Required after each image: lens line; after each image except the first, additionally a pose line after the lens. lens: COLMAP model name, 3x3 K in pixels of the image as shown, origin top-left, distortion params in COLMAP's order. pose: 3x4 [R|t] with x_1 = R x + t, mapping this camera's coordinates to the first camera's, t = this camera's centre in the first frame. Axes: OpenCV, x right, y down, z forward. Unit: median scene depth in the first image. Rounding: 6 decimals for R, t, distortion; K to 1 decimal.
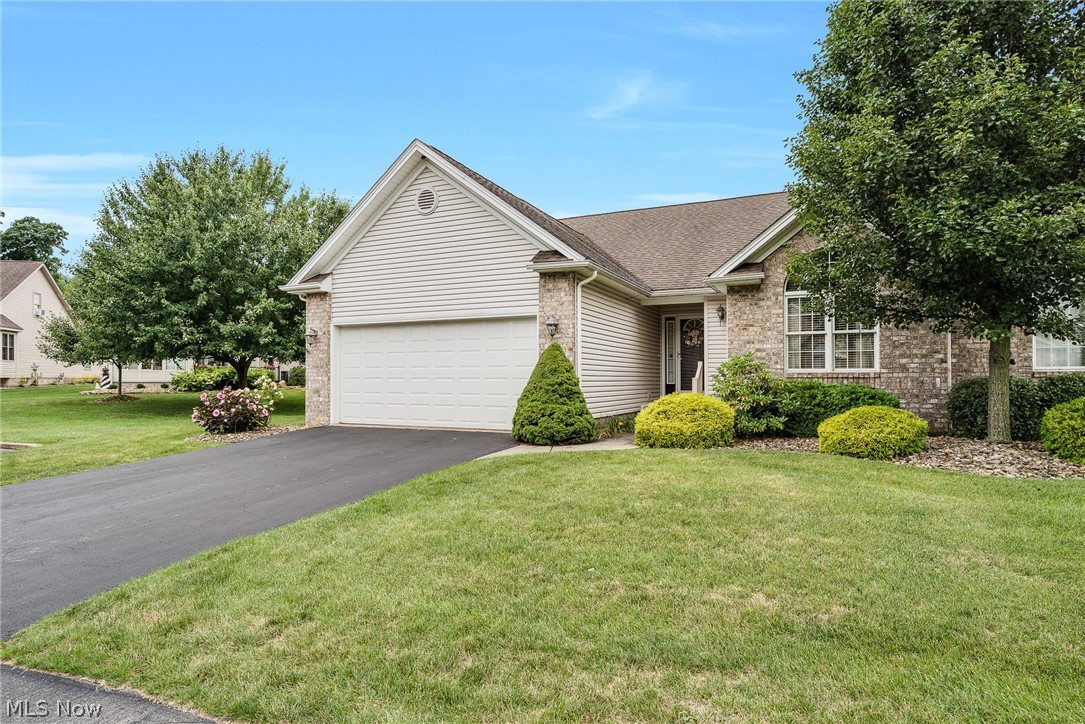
lens RADIAL K [[599.0, 0, 547.3], [0, 599.0, 366.2], [0, 0, 1]] dist [0.003598, -0.000046]
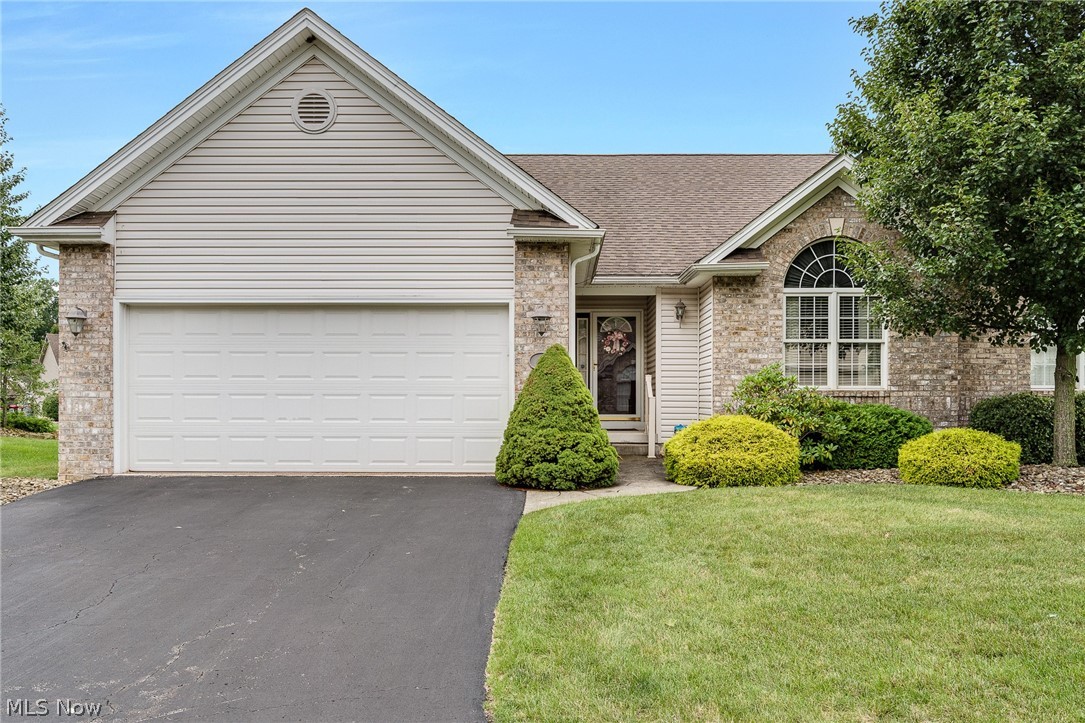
lens RADIAL K [[892.5, 0, 548.7], [0, 892.5, 397.0], [0, 0, 1]] dist [0.010296, 0.003402]
pose [[0.914141, 0.004567, 0.405370, -0.391814], [-0.010766, 0.999857, 0.013013, 0.008416], [-0.405252, -0.016260, 0.914060, 0.049417]]
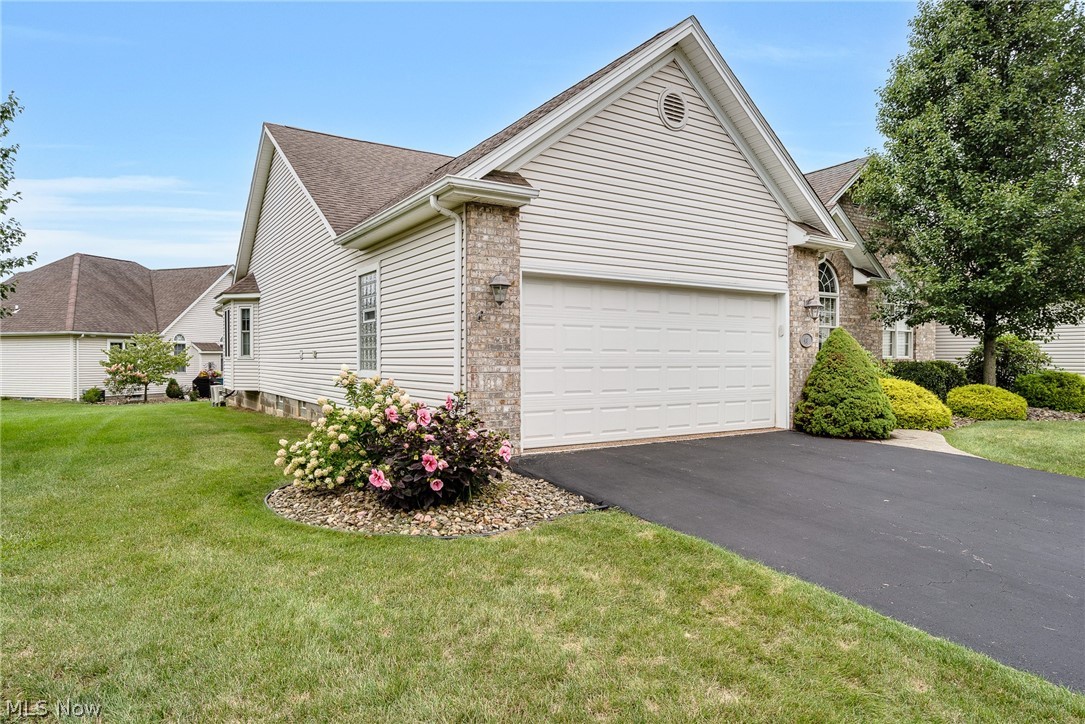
lens RADIAL K [[663.2, 0, 541.3], [0, 663.2, 363.1], [0, 0, 1]] dist [0.000335, -0.000391]
pose [[0.537878, -0.000847, 0.843023, -1.021252], [-0.014187, 0.999849, 0.010056, 0.010362], [-0.842904, -0.017369, 0.537784, 0.788403]]
